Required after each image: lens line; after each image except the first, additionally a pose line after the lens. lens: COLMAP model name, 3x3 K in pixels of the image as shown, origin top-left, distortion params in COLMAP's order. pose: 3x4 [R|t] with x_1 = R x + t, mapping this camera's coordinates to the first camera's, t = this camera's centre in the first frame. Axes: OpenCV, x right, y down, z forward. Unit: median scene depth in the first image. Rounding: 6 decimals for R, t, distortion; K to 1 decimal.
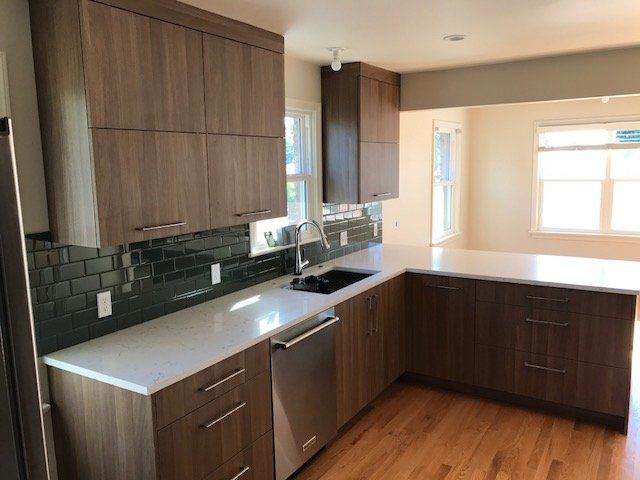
lens RADIAL K [[538.7, 0, 324.2], [0, 538.7, 237.1], [0, 0, 1]] dist [0.038892, -0.038384]
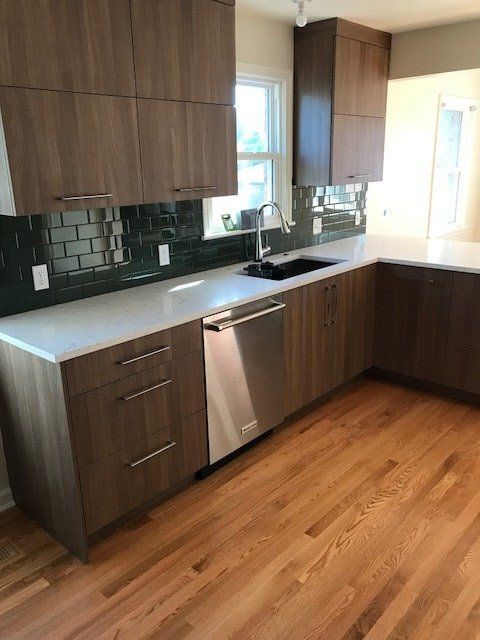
lens RADIAL K [[538.7, 0, 237.6], [0, 538.7, 320.5], [0, 0, 1]] dist [0.038892, -0.038384]
pose [[0.983588, 0.047592, -0.174041, 0.101139], [-0.019766, 0.987202, 0.158246, 0.026928], [0.179345, -0.152208, 0.971940, 0.053259]]
